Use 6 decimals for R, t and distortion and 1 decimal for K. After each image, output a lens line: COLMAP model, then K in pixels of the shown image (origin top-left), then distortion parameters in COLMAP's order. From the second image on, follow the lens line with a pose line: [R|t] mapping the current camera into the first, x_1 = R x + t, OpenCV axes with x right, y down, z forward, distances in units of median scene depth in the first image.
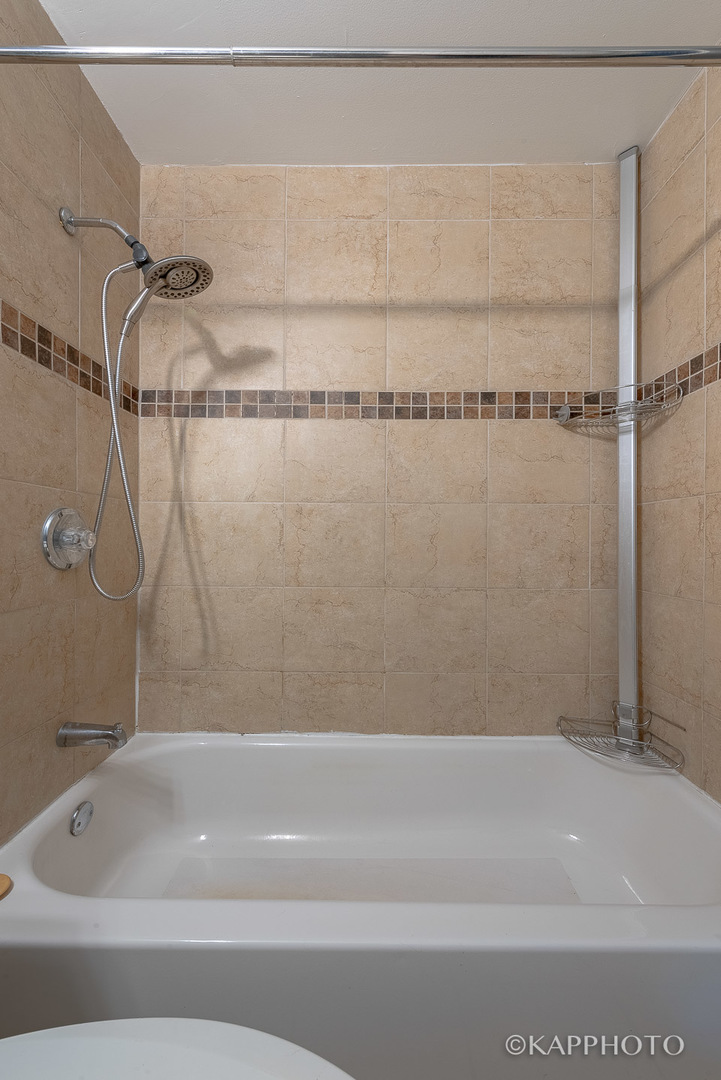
lens RADIAL K [[439.7, 0, 439.5], [0, 439.7, 540.4], [0, 0, 1]] dist [0.010857, -0.000253]
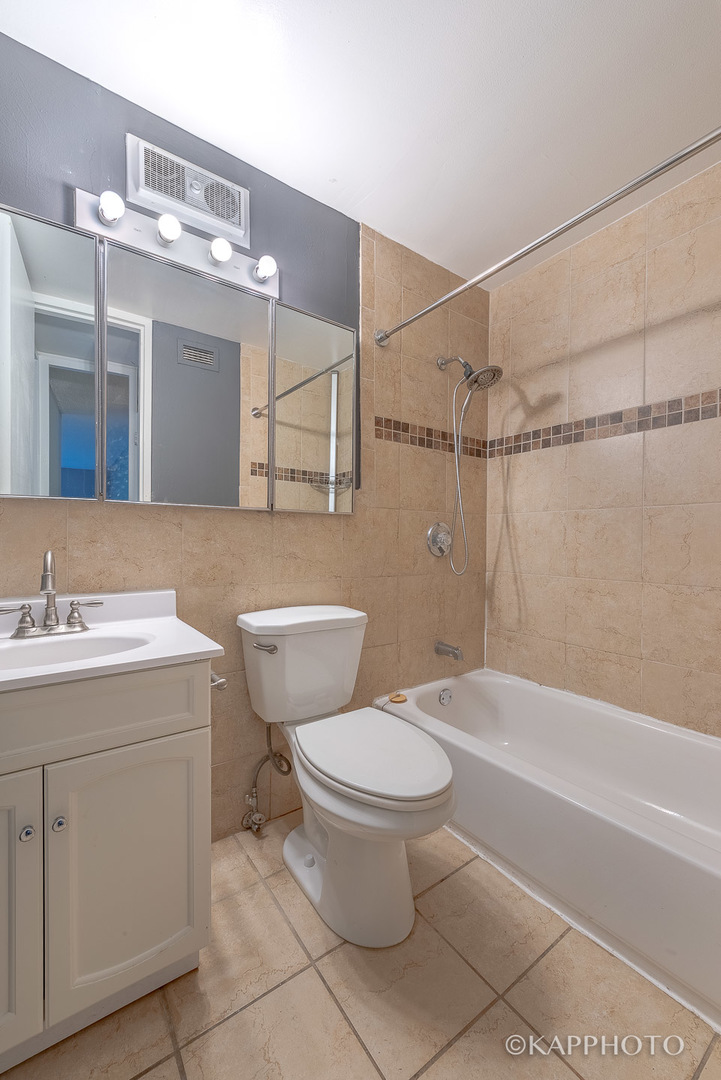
lens RADIAL K [[473.6, 0, 367.5], [0, 473.6, 538.1], [0, 0, 1]] dist [0.014493, -0.007645]
pose [[0.531255, -0.006614, -0.847186, 0.492435], [-0.003690, 0.999942, -0.010120, 0.009162], [0.847204, 0.008503, 0.531200, -0.212266]]
